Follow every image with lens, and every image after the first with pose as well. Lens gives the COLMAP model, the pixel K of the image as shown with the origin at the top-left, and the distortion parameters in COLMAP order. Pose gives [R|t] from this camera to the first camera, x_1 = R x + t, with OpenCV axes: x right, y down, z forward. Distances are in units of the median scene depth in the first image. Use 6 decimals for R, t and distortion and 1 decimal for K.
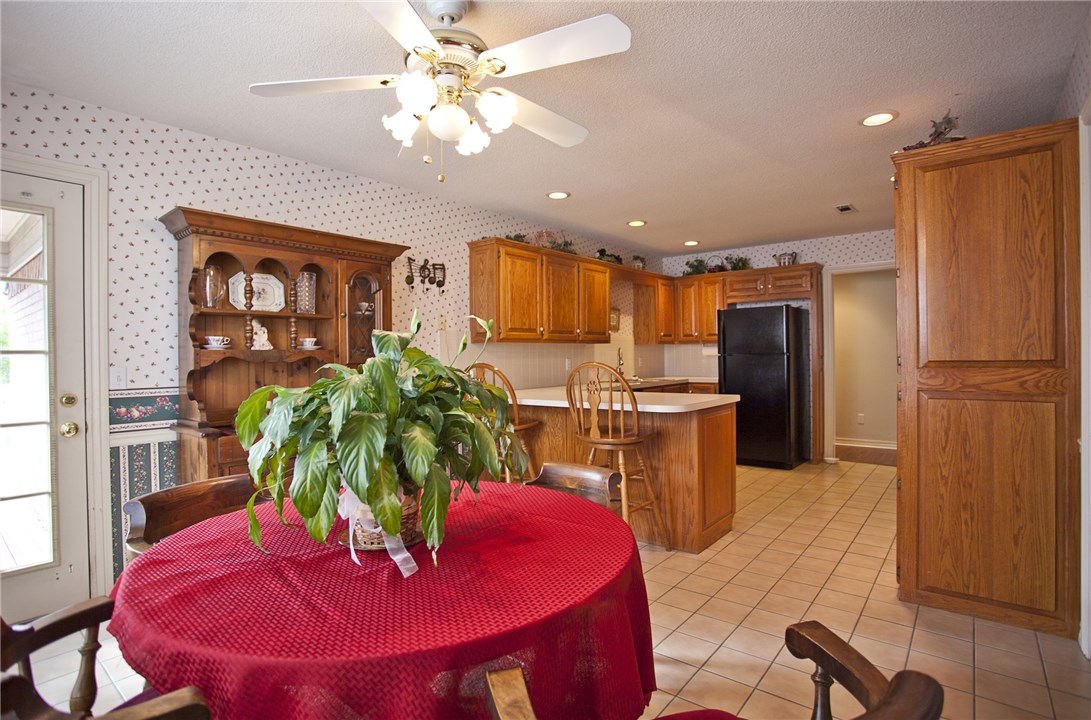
lens RADIAL K [[547.7, 0, 545.5], [0, 547.7, 360.0], [0, 0, 1]] dist [-0.081772, 0.030308]
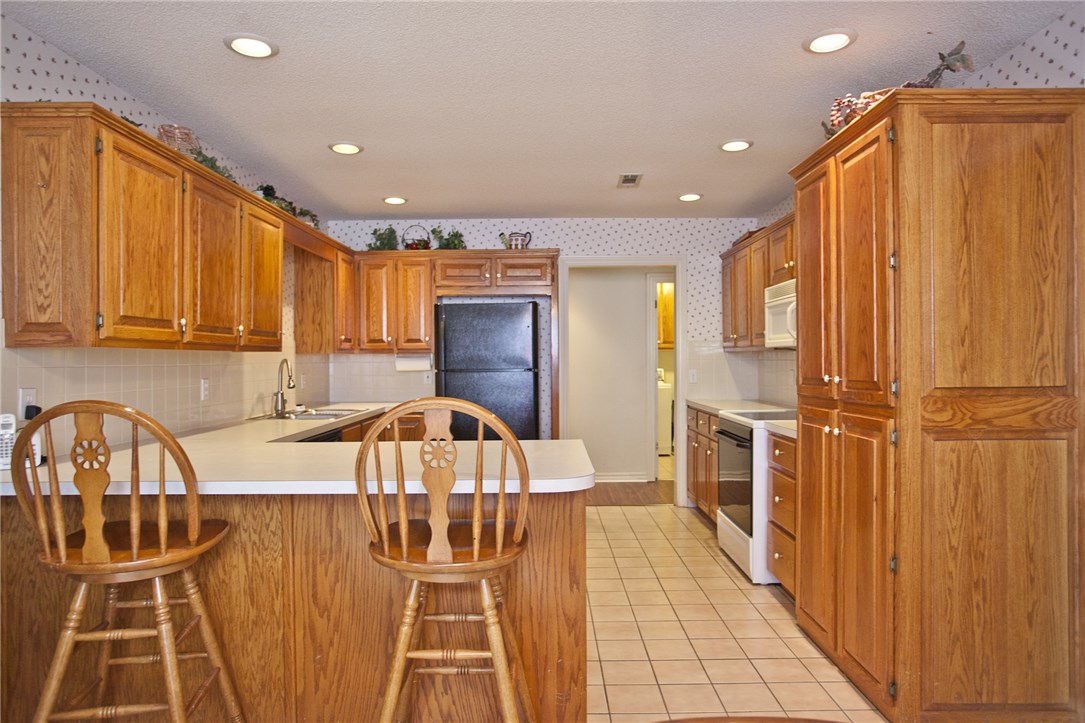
lens RADIAL K [[671.3, 0, 548.7], [0, 671.3, 364.0], [0, 0, 1]] dist [-0.056846, 0.042322]
pose [[0.771949, 0.004704, 0.635667, -0.144942], [0.002106, 0.999948, -0.009957, -0.013208], [-0.635681, 0.009025, 0.771899, 0.375330]]
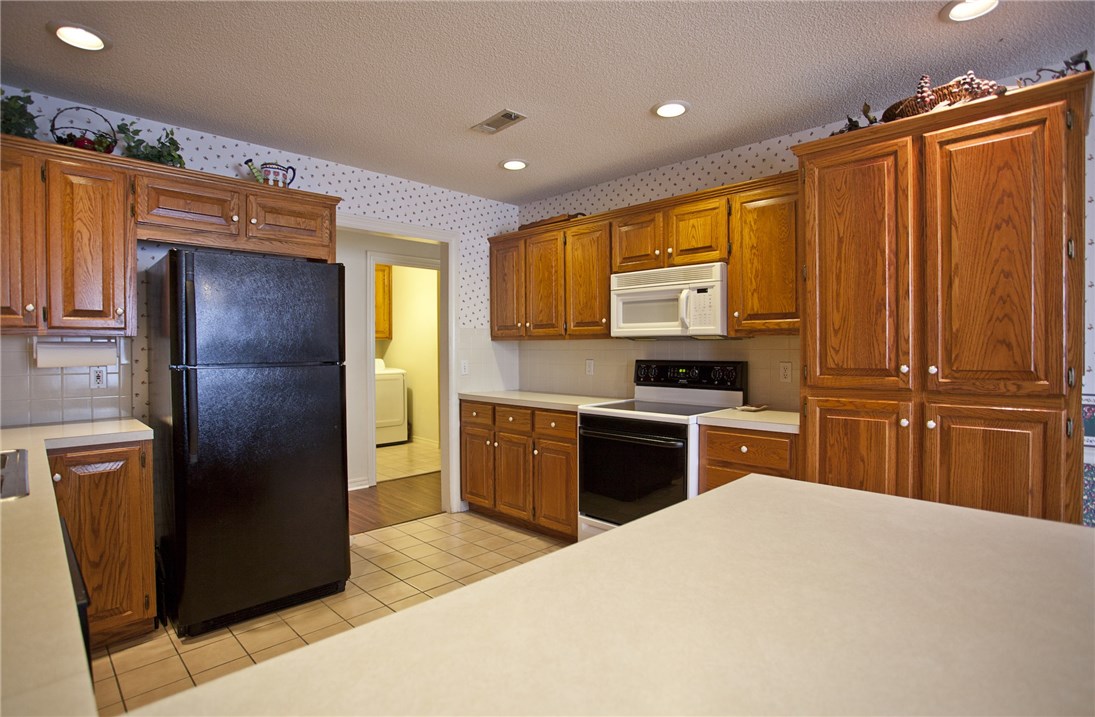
lens RADIAL K [[552.8, 0, 547.2], [0, 552.8, 354.4], [0, 0, 1]] dist [-0.028185, 0.000373]
pose [[0.103431, 0.001900, 0.994635, -0.055582], [0.010682, 0.999938, -0.003021, -0.020110], [-0.994579, 0.010937, 0.103404, 0.977697]]
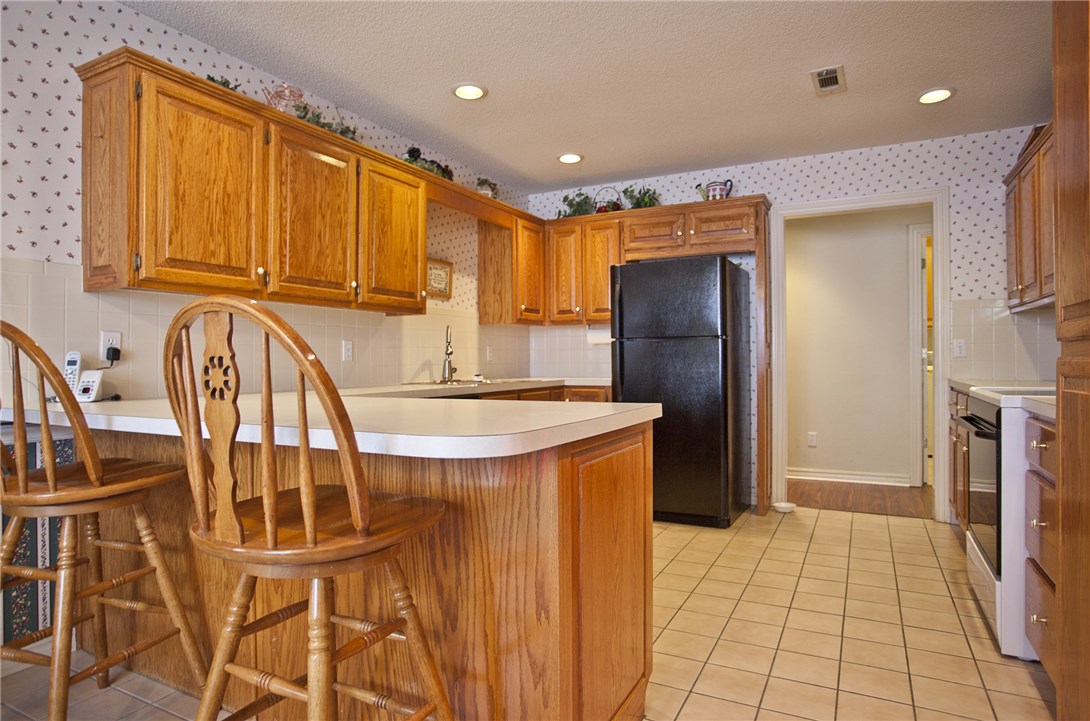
lens RADIAL K [[627.4, 0, 543.2], [0, 627.4, 359.2], [0, 0, 1]] dist [-0.071875, 0.045394]
pose [[0.979568, 0.008342, 0.200942, 0.143060], [-0.005533, 0.999879, -0.014538, 0.032070], [-0.201039, 0.013130, 0.979495, 0.460163]]
